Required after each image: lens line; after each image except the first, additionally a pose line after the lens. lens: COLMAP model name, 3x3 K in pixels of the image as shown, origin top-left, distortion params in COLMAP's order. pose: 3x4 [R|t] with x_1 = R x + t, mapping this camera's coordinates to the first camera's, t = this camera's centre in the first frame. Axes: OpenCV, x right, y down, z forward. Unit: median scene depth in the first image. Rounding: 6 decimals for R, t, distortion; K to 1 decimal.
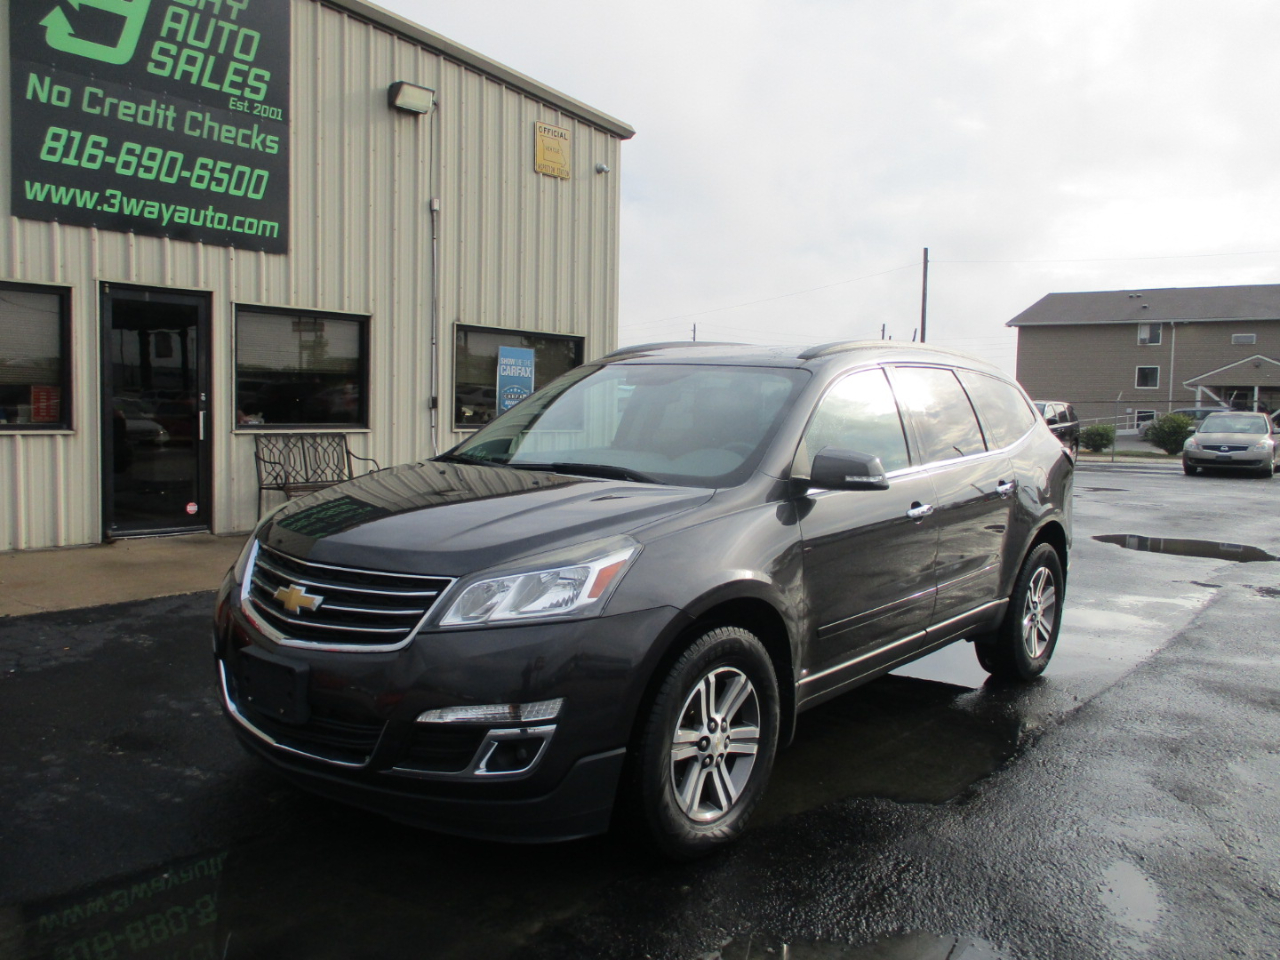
lens RADIAL K [[1055.1, 0, 652.4], [0, 1055.1, 478.1], [0, 0, 1]] dist [-0.043397, 0.016499]
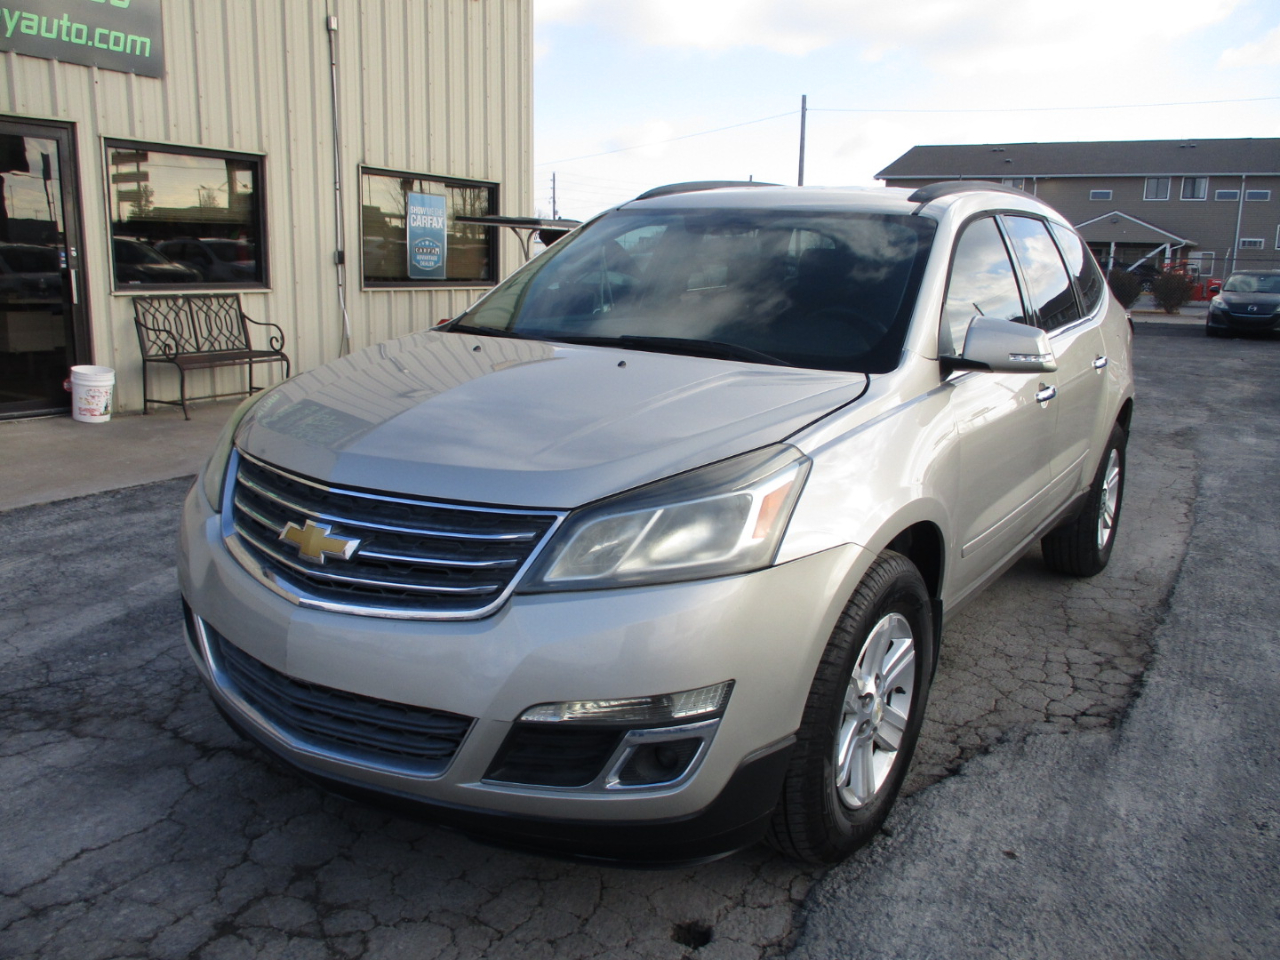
lens RADIAL K [[1055.1, 0, 651.6], [0, 1055.1, 477.8], [0, 0, 1]] dist [-0.043397, 0.016499]
pose [[0.990831, -0.027168, 0.132347, -0.085721], [0.009042, 0.990712, 0.135678, -0.007463], [-0.134804, -0.133237, 0.981874, 0.096141]]
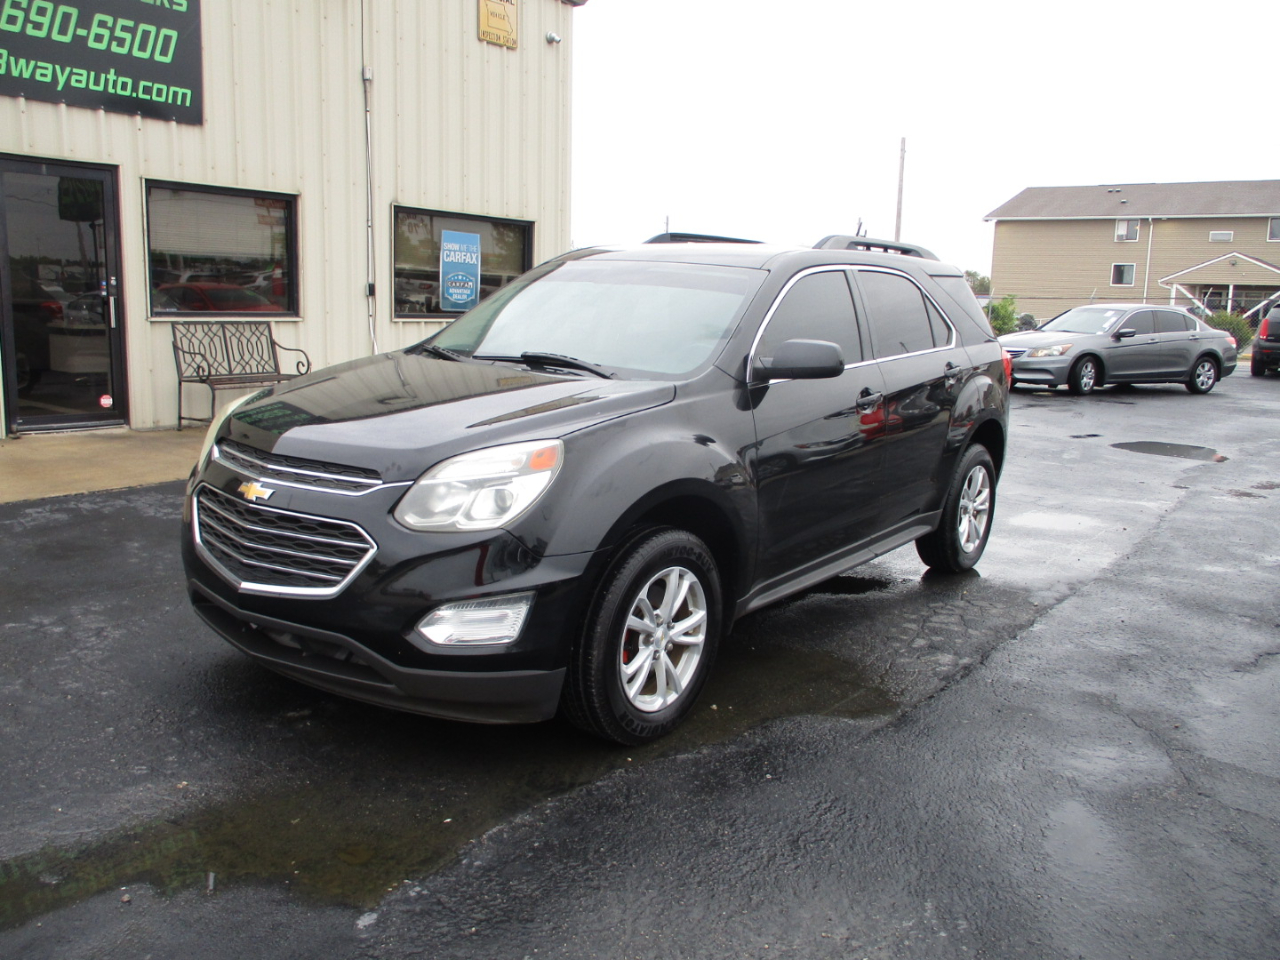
lens RADIAL K [[1055.1, 0, 652.8], [0, 1055.1, 479.0], [0, 0, 1]] dist [-0.043397, 0.016499]
pose [[0.999667, 0.002028, 0.025719, 0.024877], [-0.004560, 0.995100, 0.098773, 0.003244], [-0.025393, -0.098858, 0.994778, 0.052369]]
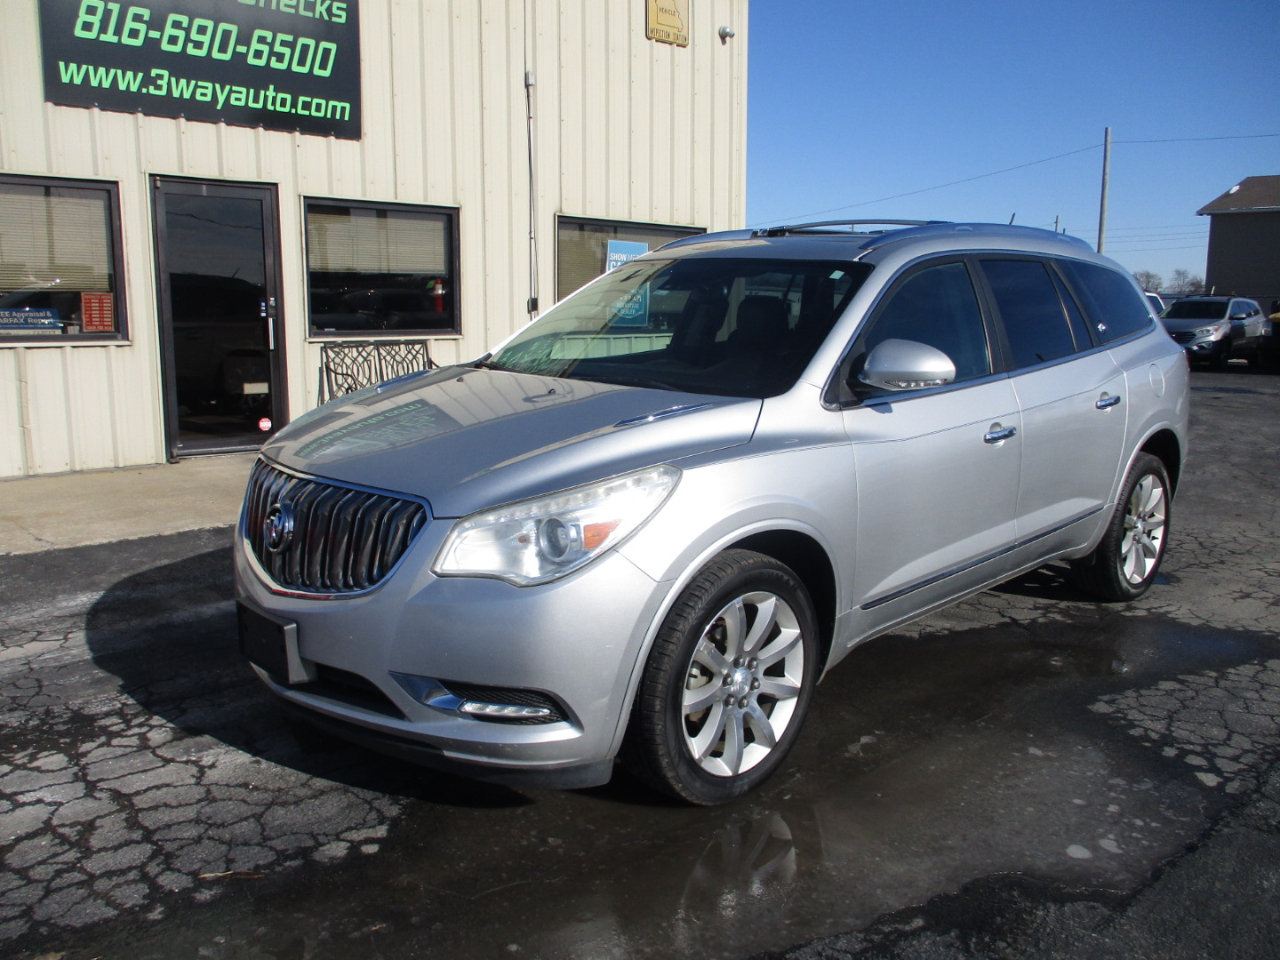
lens RADIAL K [[1055.1, 0, 651.5], [0, 1055.1, 482.2], [0, 0, 1]] dist [-0.043397, 0.016499]
pose [[0.989058, 0.009167, -0.147245, 0.031671], [0.004739, 0.995578, 0.093816, -0.005400], [0.147454, -0.093487, 0.984641, 0.137792]]
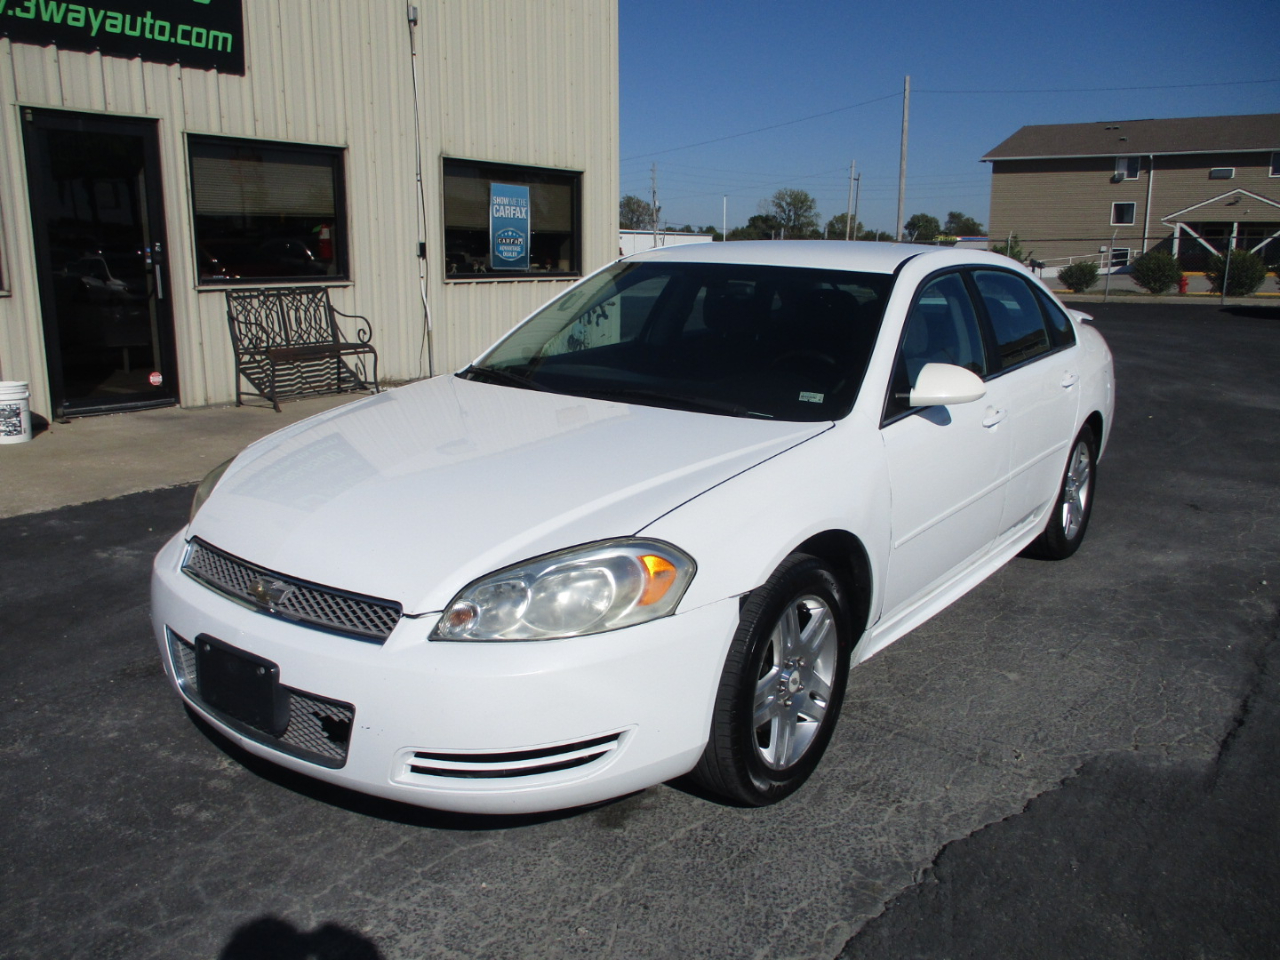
lens RADIAL K [[1055.1, 0, 652.1], [0, 1055.1, 478.1], [0, 0, 1]] dist [-0.043397, 0.016499]
pose [[0.998999, -0.023844, 0.037851, -0.065010], [0.018139, 0.989340, 0.144490, -0.007462], [-0.040892, -0.143659, 0.988782, 0.119452]]
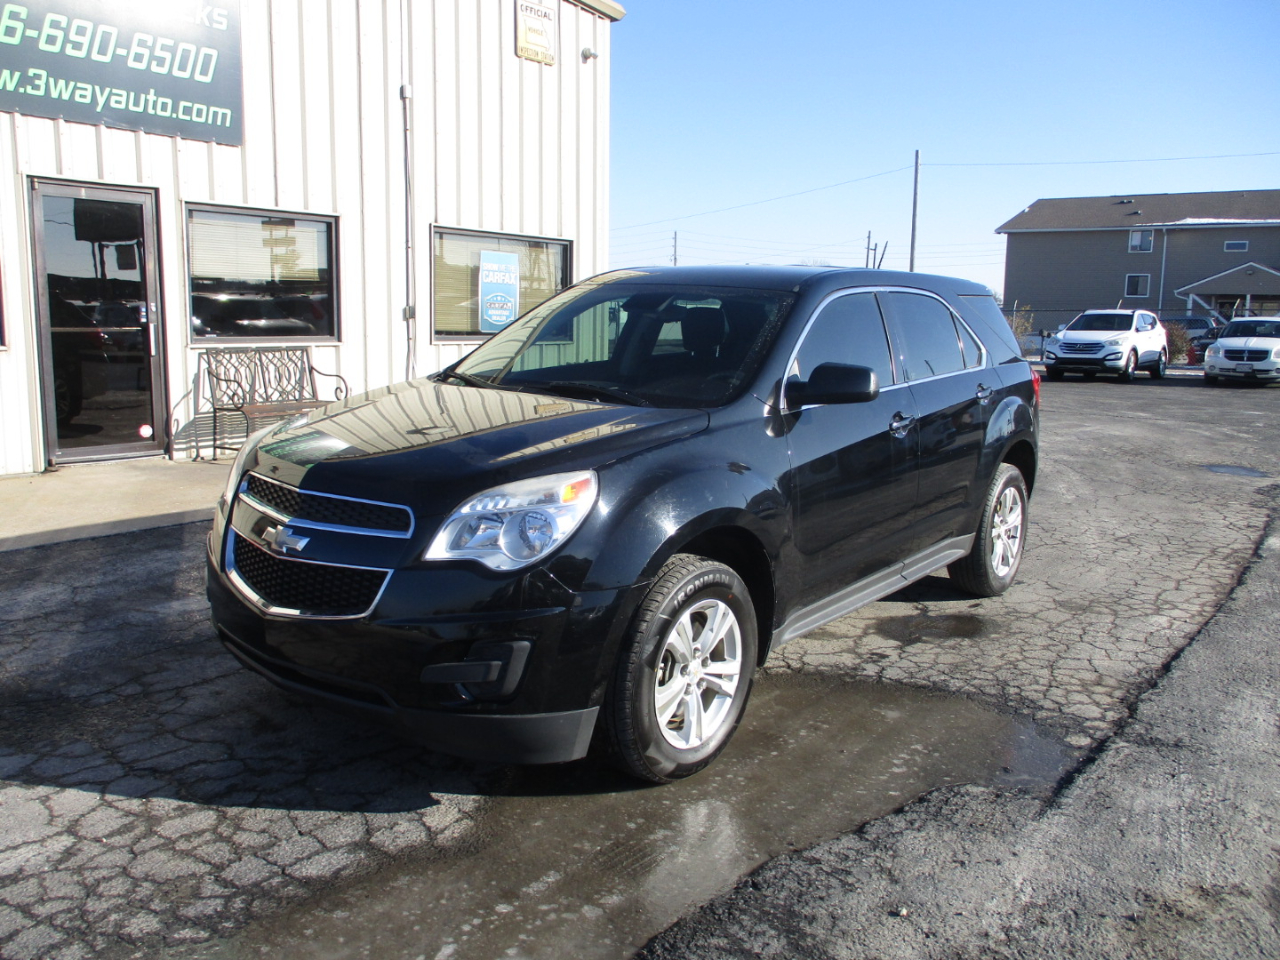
lens RADIAL K [[1055.1, 0, 651.3], [0, 1055.1, 480.3], [0, 0, 1]] dist [-0.043397, 0.016499]
pose [[0.999814, -0.007592, 0.017716, -0.018893], [0.006050, 0.996317, 0.085537, -0.003867], [-0.018300, -0.085414, 0.996177, 0.087156]]
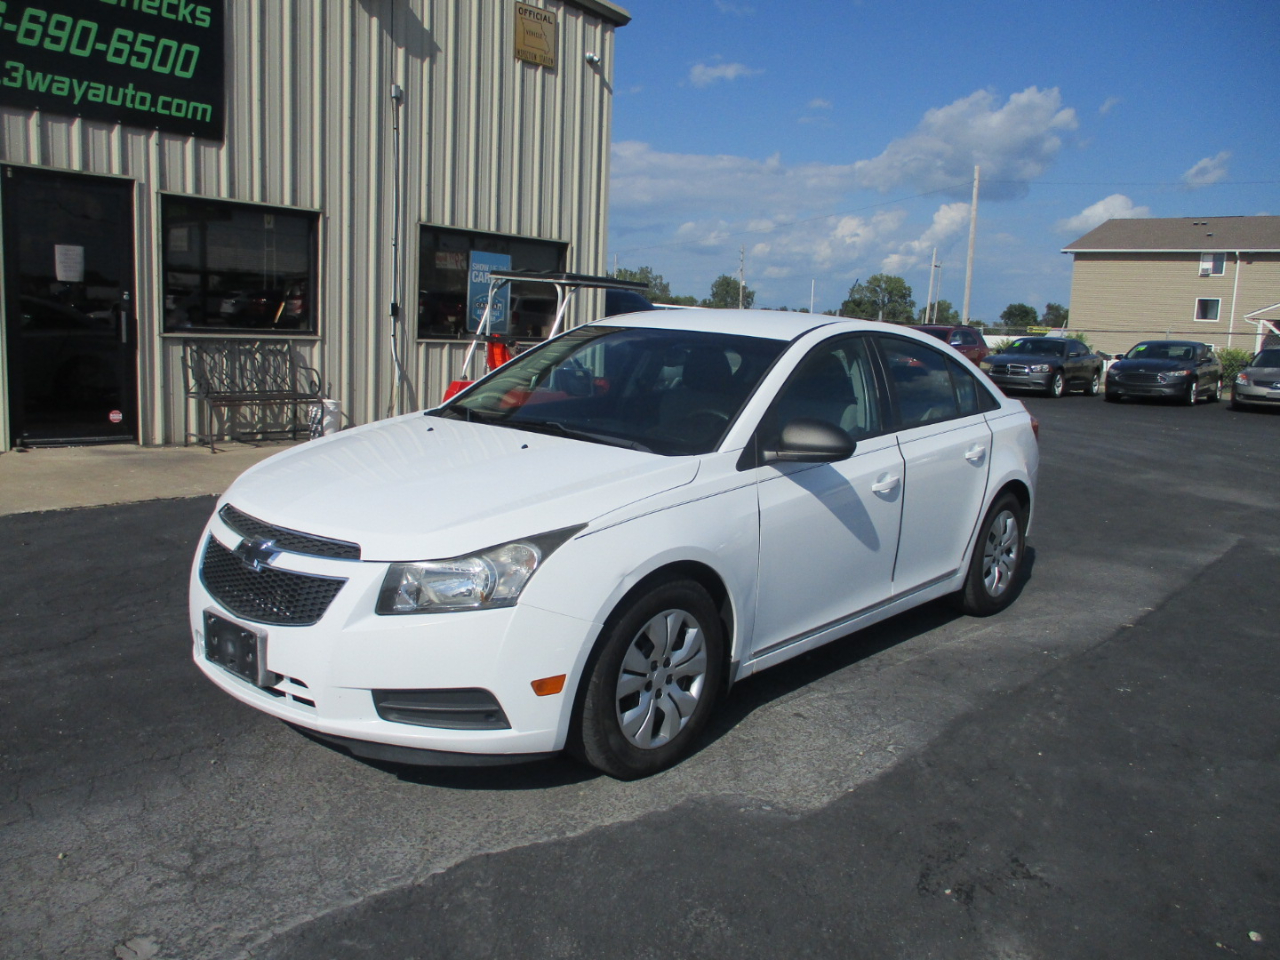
lens RADIAL K [[1055.1, 0, 650.9], [0, 1055.1, 476.4], [0, 0, 1]] dist [-0.043397, 0.016499]
pose [[0.998571, 0.029166, -0.044775, 0.077200], [-0.025899, 0.997075, 0.071903, 0.002751], [0.046741, -0.070641, 0.996406, 0.096588]]
